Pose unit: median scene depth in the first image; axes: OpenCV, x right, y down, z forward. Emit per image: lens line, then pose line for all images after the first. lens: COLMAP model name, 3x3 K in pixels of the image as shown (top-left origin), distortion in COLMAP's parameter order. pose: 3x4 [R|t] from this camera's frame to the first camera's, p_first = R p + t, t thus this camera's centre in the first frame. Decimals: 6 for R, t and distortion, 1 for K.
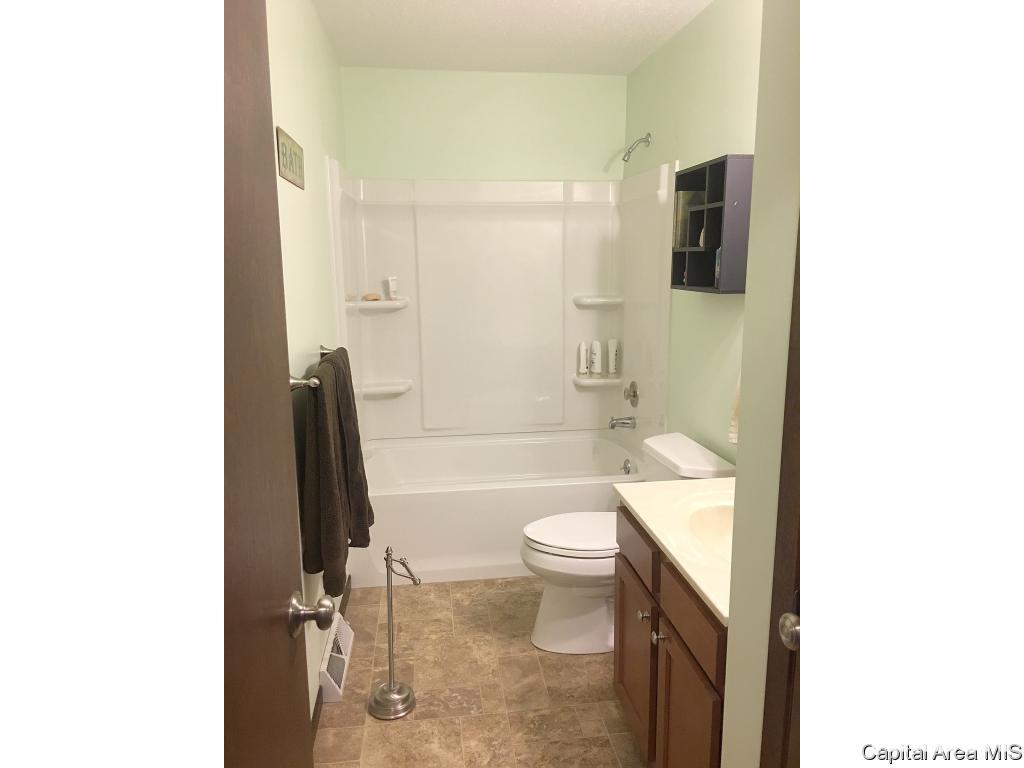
lens RADIAL K [[670.2, 0, 524.1], [0, 670.2, 382.9], [0, 0, 1]] dist [0.033966, -0.000620]
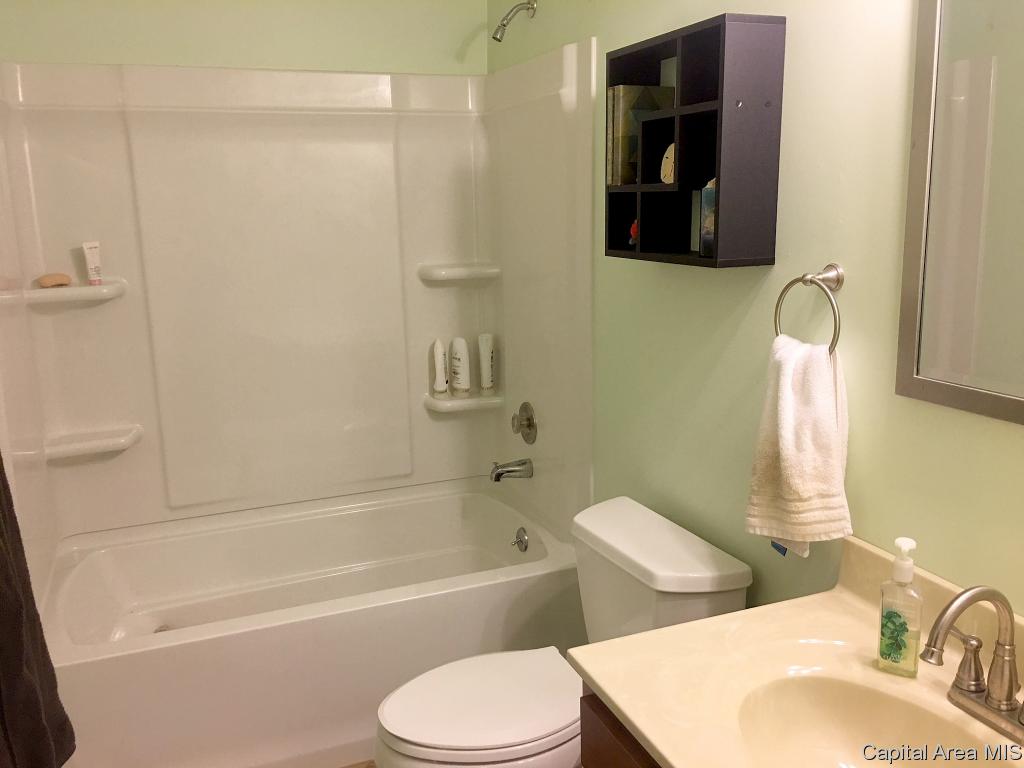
lens RADIAL K [[876.5, 0, 506.6], [0, 876.5, 371.1], [0, 0, 1]] dist [0.064082, -0.075141]
pose [[0.974304, -0.058375, 0.217543, -0.028272], [0.055876, 0.998282, 0.017626, -0.046032], [-0.218198, -0.005018, 0.975892, 0.215227]]
